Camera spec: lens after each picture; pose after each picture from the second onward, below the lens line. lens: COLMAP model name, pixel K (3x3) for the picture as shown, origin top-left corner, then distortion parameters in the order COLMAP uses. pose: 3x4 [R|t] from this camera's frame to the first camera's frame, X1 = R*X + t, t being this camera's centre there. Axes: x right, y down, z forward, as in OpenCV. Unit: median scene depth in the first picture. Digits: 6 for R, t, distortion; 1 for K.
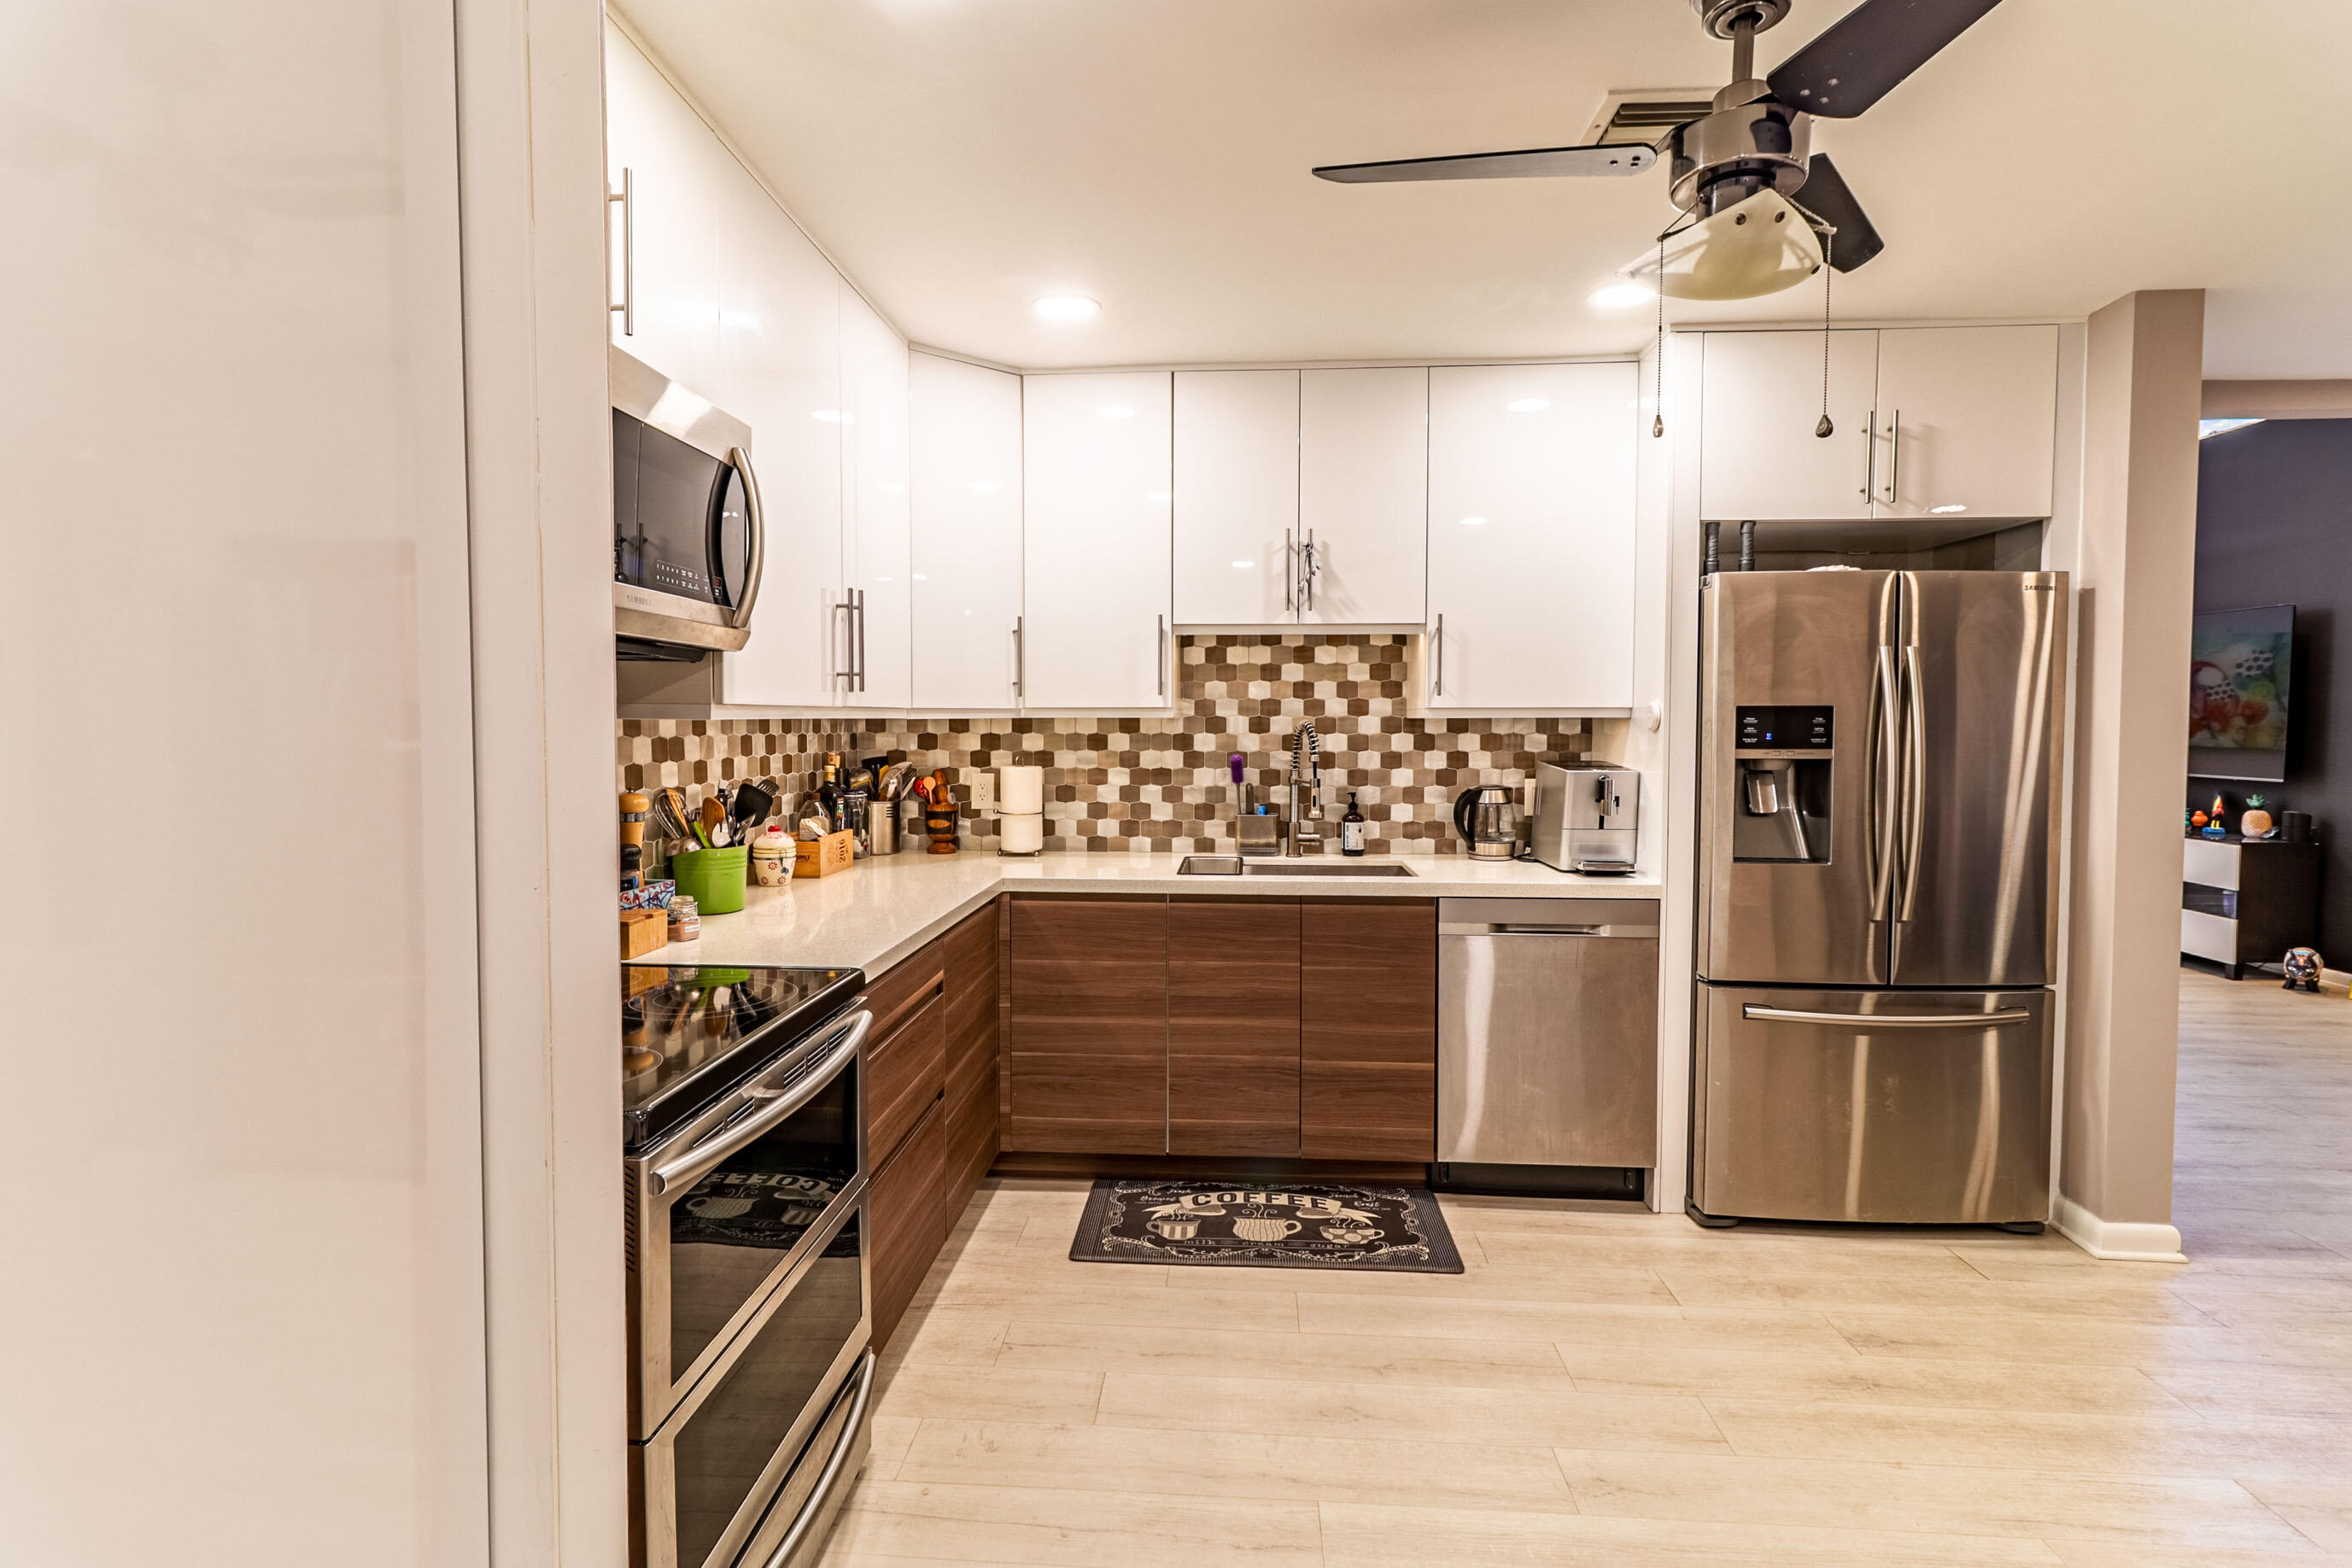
lens RADIAL K [[1106.1, 0, 1171.1], [0, 1106.1, 771.8], [0, 0, 1]] dist [0.001011, 0.000487]
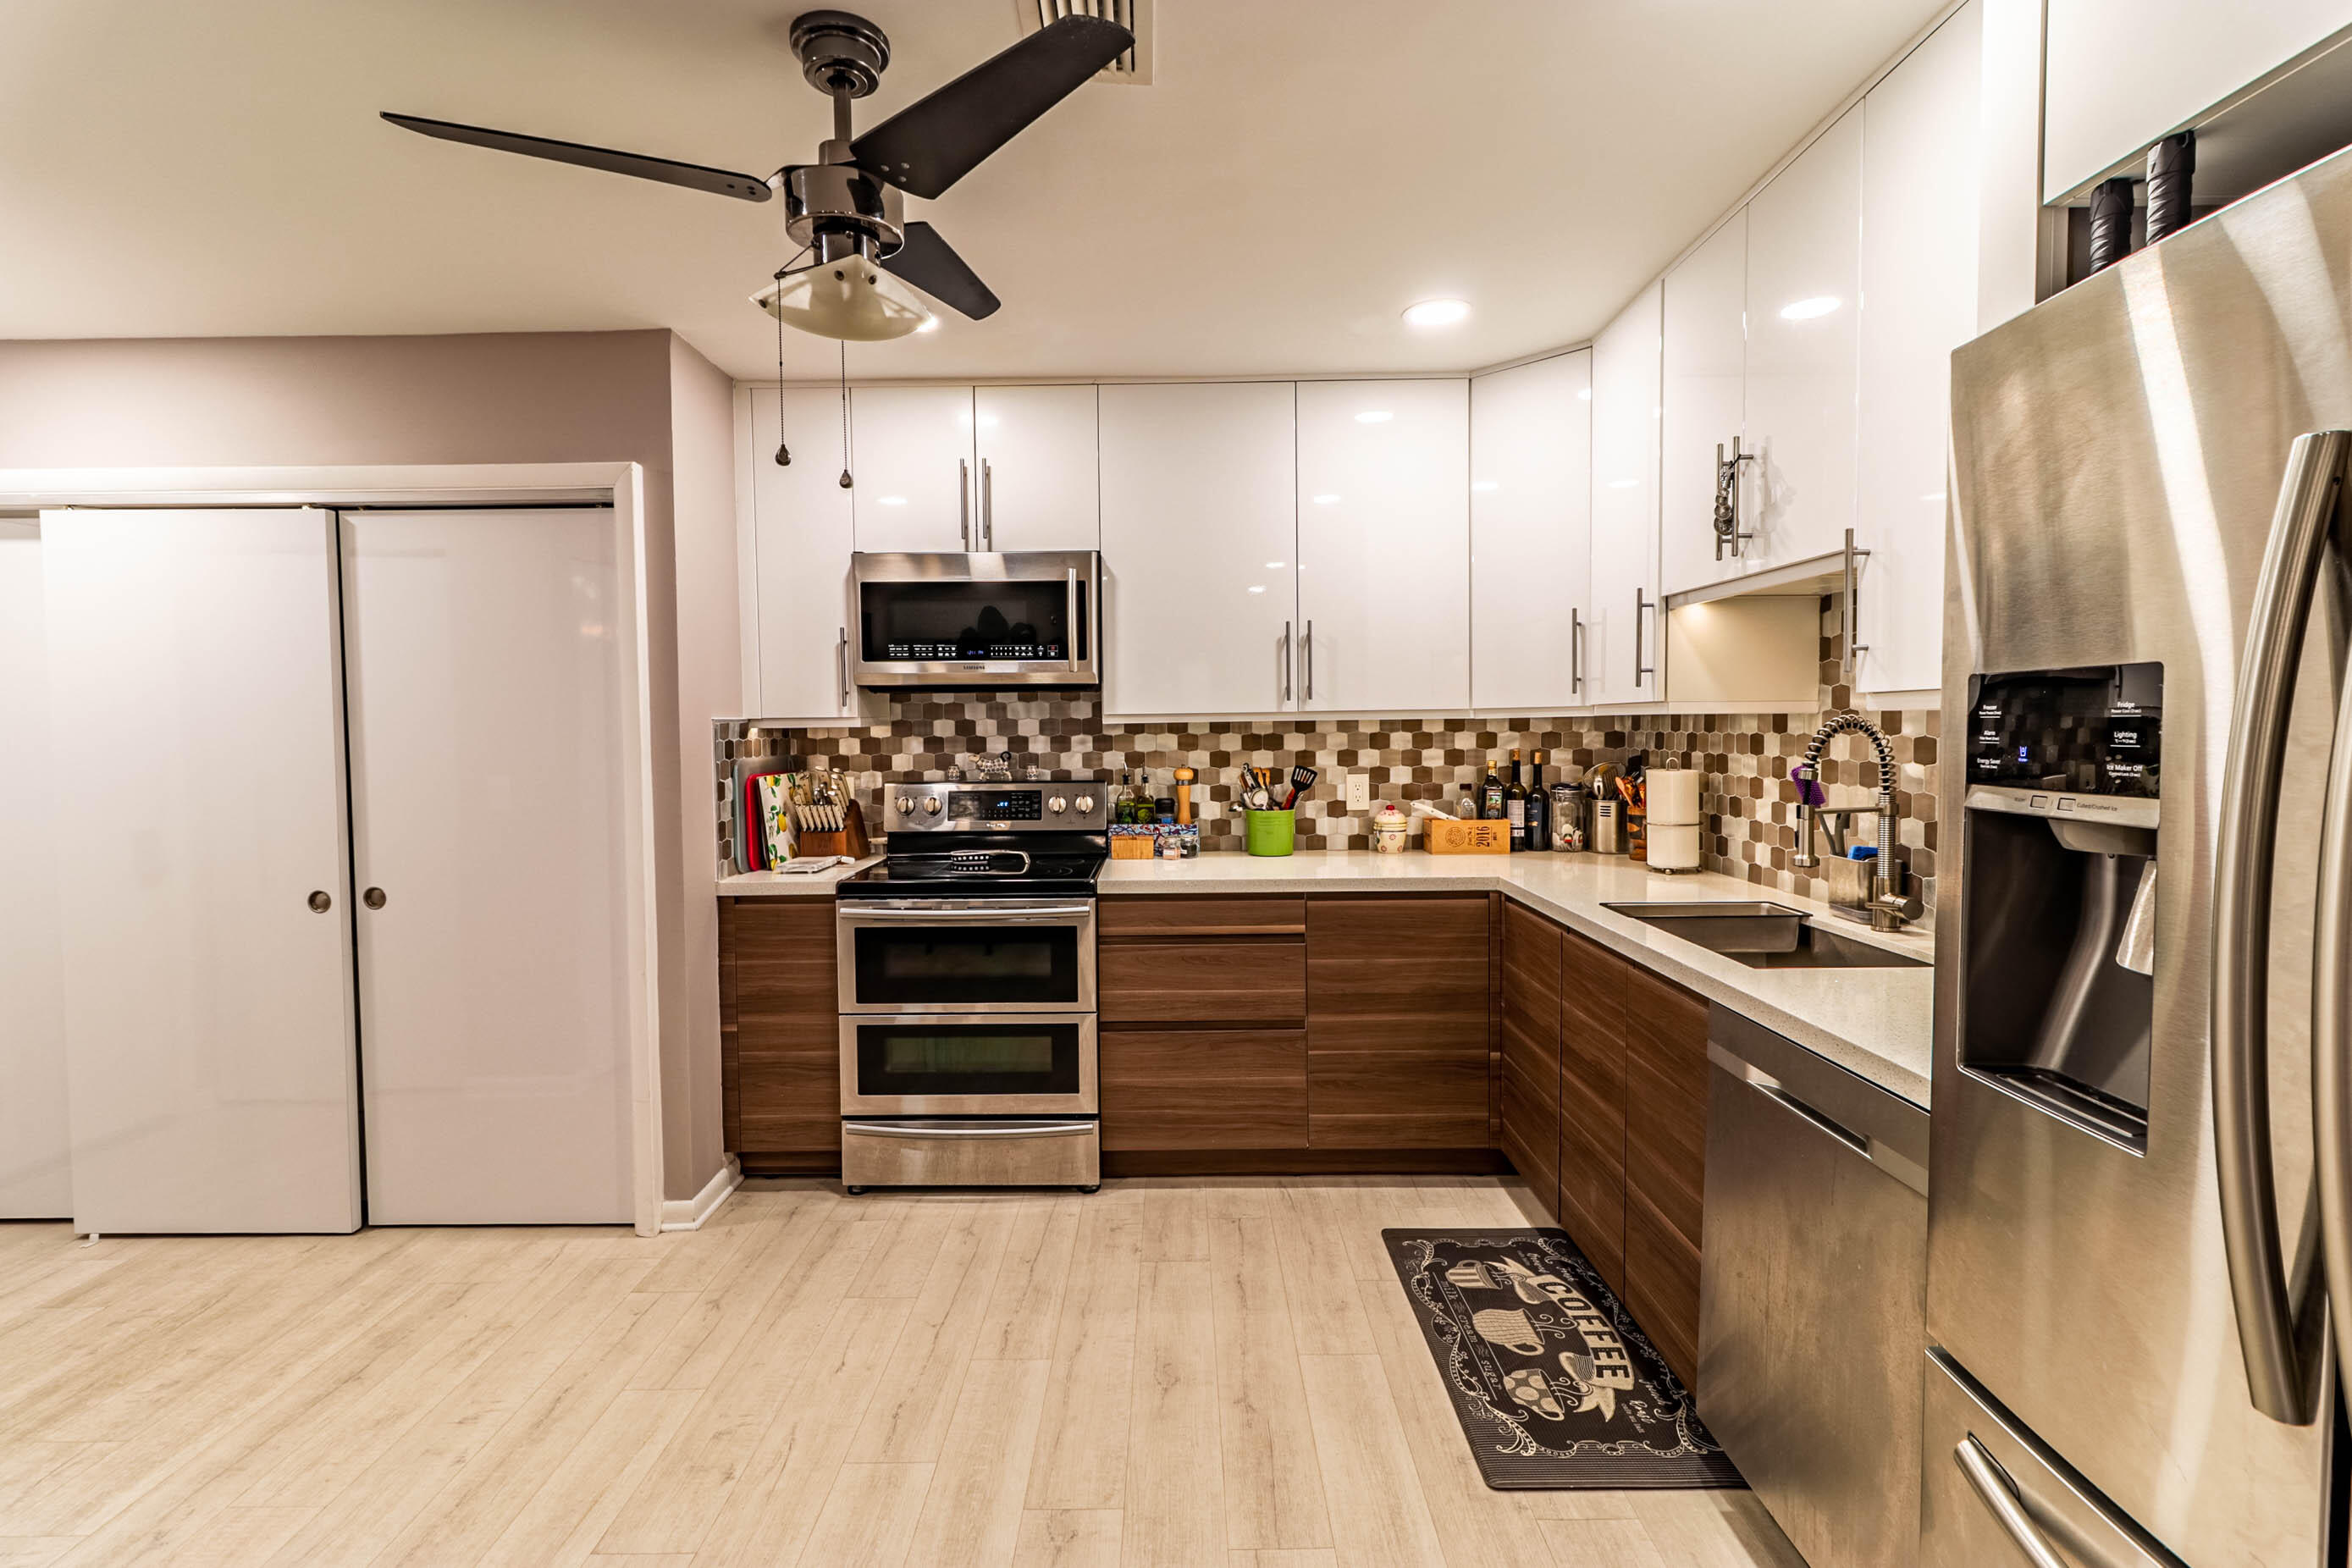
lens RADIAL K [[1097.9, 0, 1172.0], [0, 1097.9, 773.0], [0, 0, 1]] dist [0.002215, 0.001331]
pose [[0.059830, 0.043023, -0.997281, 0.816806], [-0.034833, 0.998552, 0.040988, -0.028595], [0.997601, 0.032286, 0.061242, 0.636335]]
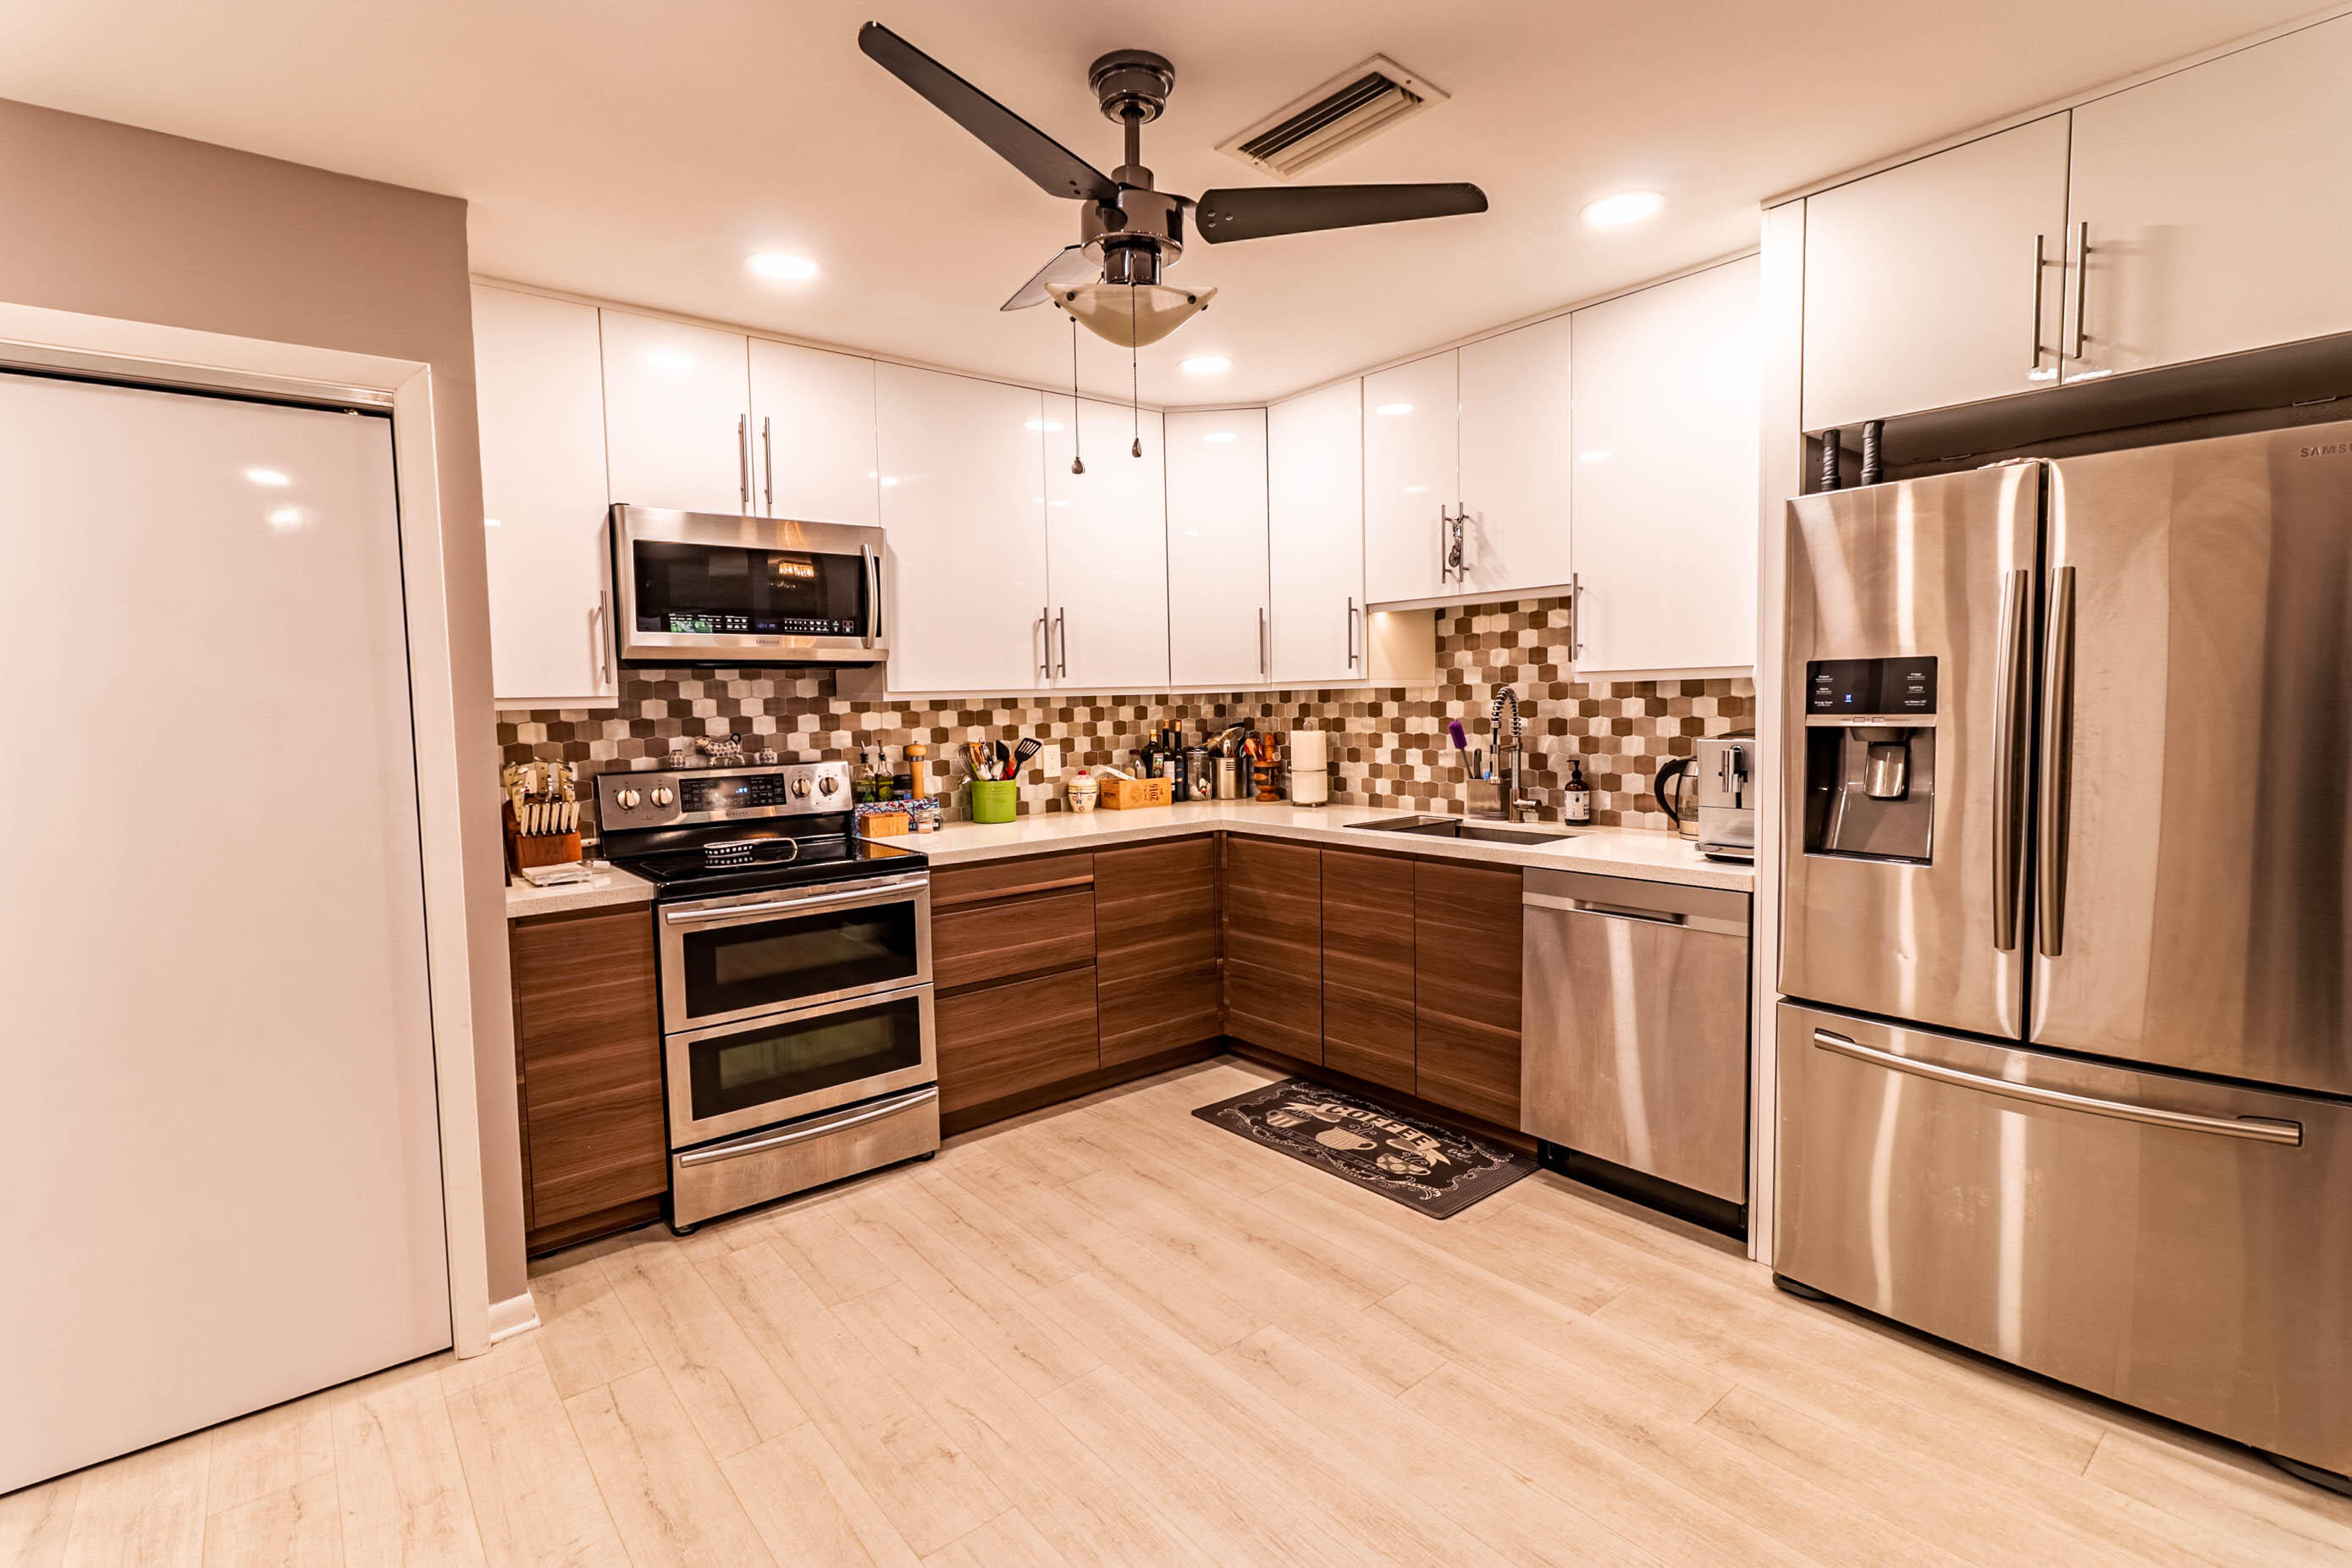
lens RADIAL K [[1097.9, 0, 1172.0], [0, 1097.9, 773.0], [0, 0, 1]] dist [0.002215, 0.001331]
pose [[0.685411, 0.034144, -0.727355, 0.717171], [-0.009808, 0.999242, 0.037664, -0.003318], [0.728090, -0.018681, 0.685227, 0.099763]]
